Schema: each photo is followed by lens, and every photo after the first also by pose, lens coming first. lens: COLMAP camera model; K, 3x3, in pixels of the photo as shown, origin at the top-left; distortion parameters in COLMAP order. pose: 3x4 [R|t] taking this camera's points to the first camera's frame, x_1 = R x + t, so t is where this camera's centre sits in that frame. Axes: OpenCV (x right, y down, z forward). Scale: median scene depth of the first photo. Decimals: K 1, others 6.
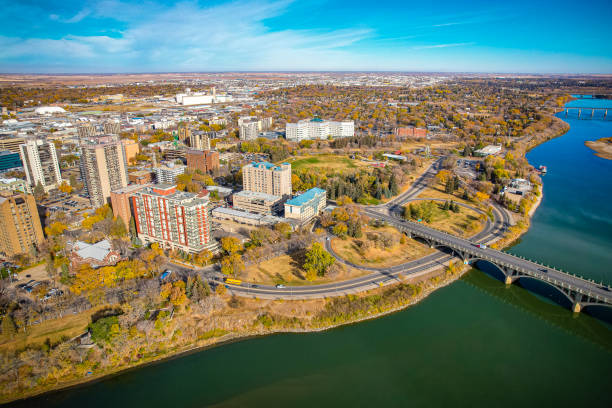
lens RADIAL K [[397.9, 0, 311.2], [0, 397.9, 203.6], [0, 0, 1]] dist [-0.077164, 0.069928]
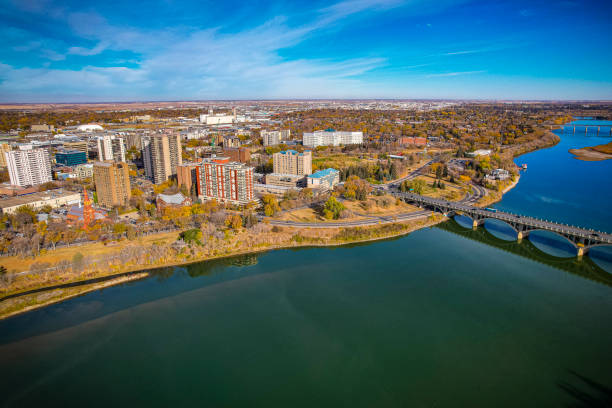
lens RADIAL K [[397.9, 0, 311.2], [0, 397.9, 203.6], [0, 0, 1]] dist [-0.077164, 0.069928]
pose [[0.999622, 0.002162, -0.027410, -0.011356], [-0.003978, 0.997788, -0.066351, 0.106466], [0.027206, 0.066435, 0.997420, -0.182241]]
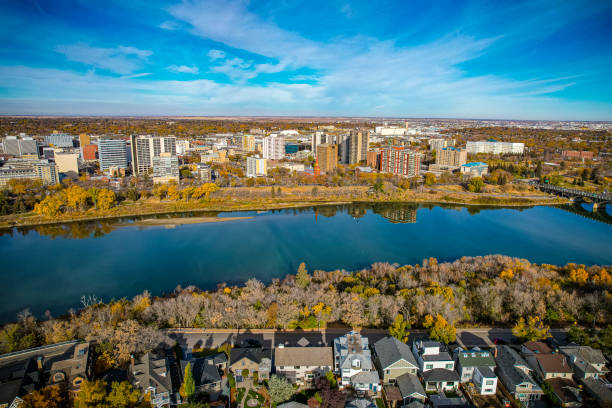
lens RADIAL K [[397.9, 0, 311.2], [0, 397.9, 203.6], [0, 0, 1]] dist [-0.077164, 0.069928]
pose [[0.903534, 0.102140, -0.416164, 0.046326], [-0.147212, 0.986056, -0.077602, 0.241365], [0.402435, 0.131380, 0.905972, -0.496029]]
